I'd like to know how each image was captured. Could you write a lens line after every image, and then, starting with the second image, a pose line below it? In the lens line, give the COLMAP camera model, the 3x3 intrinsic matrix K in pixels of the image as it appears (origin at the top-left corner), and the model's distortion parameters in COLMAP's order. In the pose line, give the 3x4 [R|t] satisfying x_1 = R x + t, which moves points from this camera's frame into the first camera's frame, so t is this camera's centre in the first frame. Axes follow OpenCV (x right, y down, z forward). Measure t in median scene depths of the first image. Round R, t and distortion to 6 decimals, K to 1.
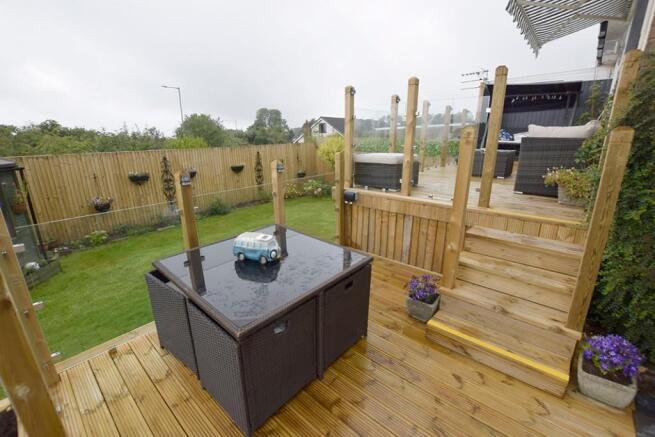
lens RADIAL K [[288.4, 0, 327.5], [0, 288.4, 218.5], [0, 0, 1]] dist [-0.028766, 0.001041]
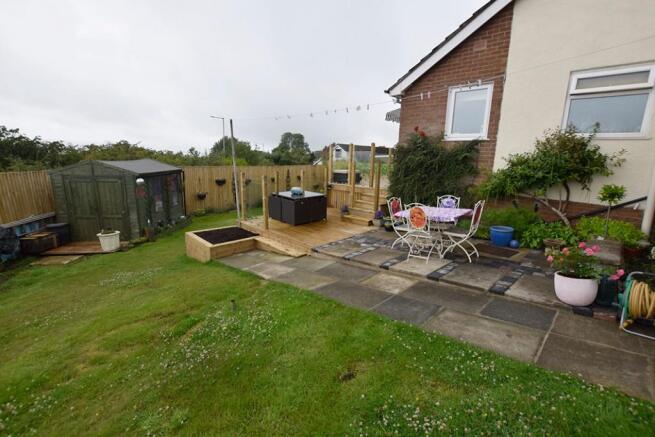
lens RADIAL K [[288.4, 0, 327.5], [0, 288.4, 218.5], [0, 0, 1]] dist [-0.028766, 0.001041]
pose [[0.997156, 0.042186, -0.062459, 0.077367], [-0.046748, 0.996200, -0.073491, 0.136791], [0.059121, 0.076202, 0.995338, -0.519610]]
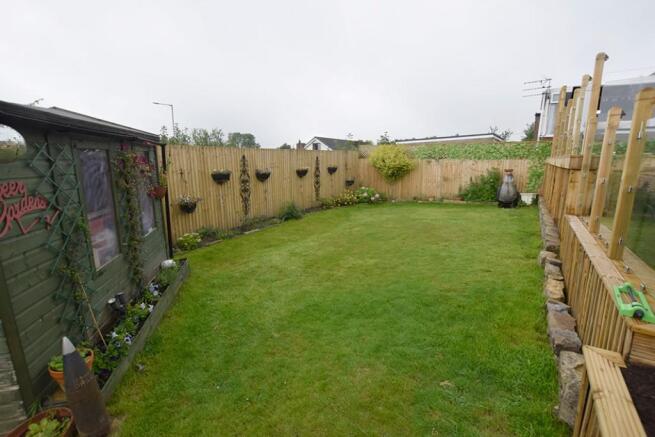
lens RADIAL K [[288.4, 0, 327.5], [0, 288.4, 218.5], [0, 0, 1]] dist [-0.028766, 0.001041]
pose [[0.993191, -0.021491, 0.114500, -0.335786], [0.031127, 0.996059, -0.083046, 0.058285], [-0.112264, 0.086044, 0.989946, 0.059670]]
